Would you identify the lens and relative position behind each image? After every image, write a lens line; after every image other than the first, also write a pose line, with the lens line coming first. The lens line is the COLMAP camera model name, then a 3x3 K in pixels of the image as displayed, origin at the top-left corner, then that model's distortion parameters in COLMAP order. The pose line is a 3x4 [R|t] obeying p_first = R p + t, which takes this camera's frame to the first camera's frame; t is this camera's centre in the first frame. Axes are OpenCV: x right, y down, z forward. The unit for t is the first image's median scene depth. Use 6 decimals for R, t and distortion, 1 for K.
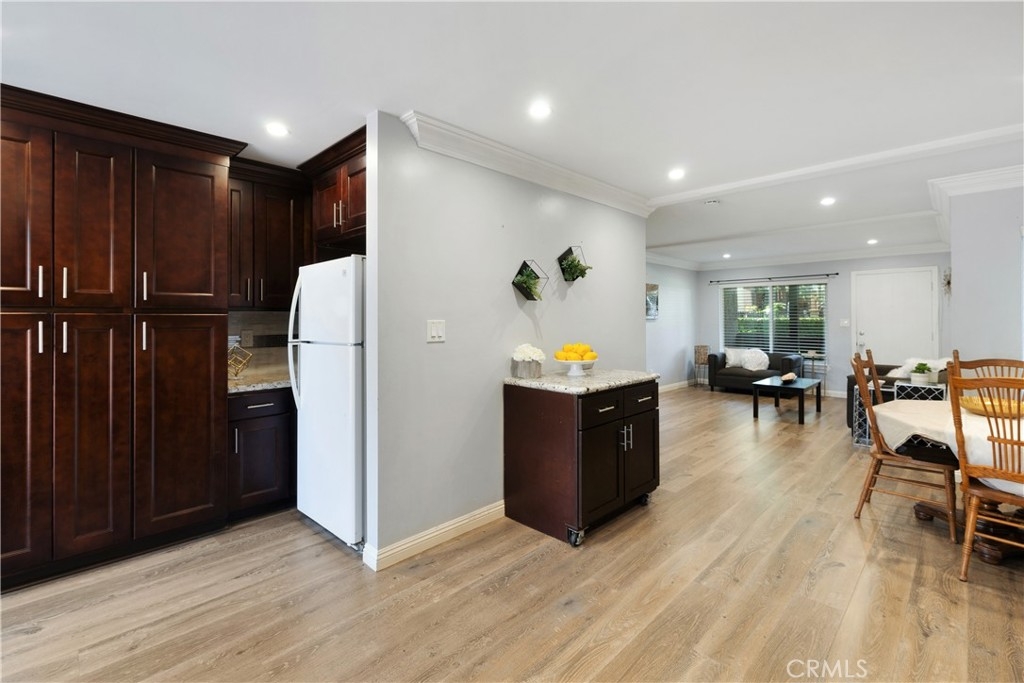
lens RADIAL K [[444.7, 0, 514.7], [0, 444.7, 323.5], [0, 0, 1]] dist [0.001317, -0.000268]
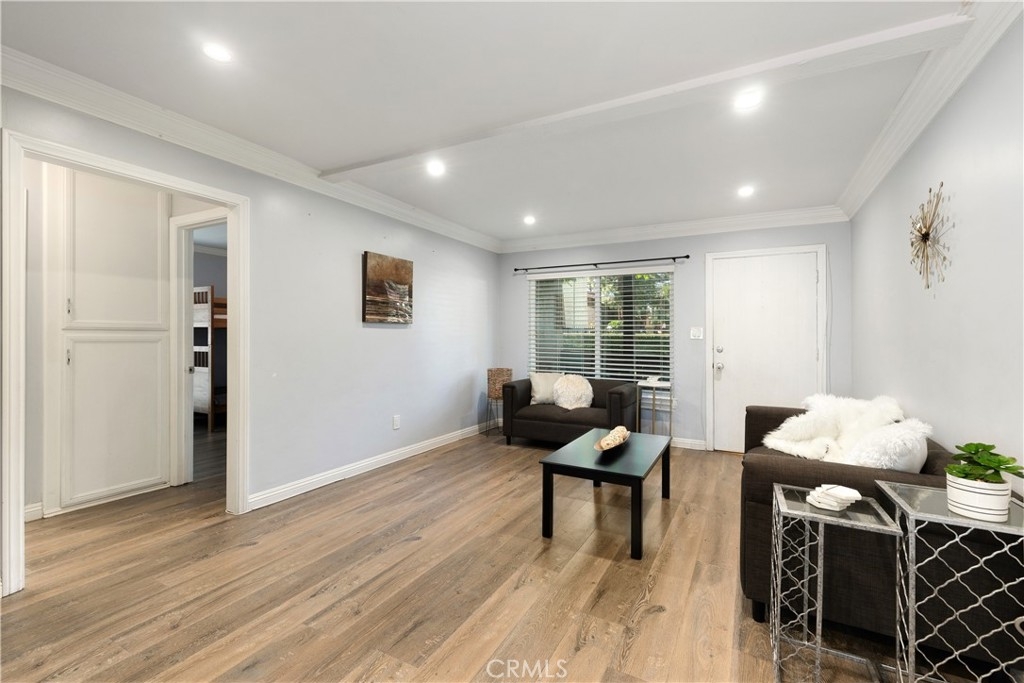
lens RADIAL K [[444.7, 0, 504.8], [0, 444.7, 337.1], [0, 0, 1]] dist [0.001317, -0.000268]
pose [[0.960321, 0.008067, 0.278779, 0.274676], [-0.006534, 0.999958, -0.006430, 0.010100], [-0.278819, 0.004353, 0.960334, 0.428279]]
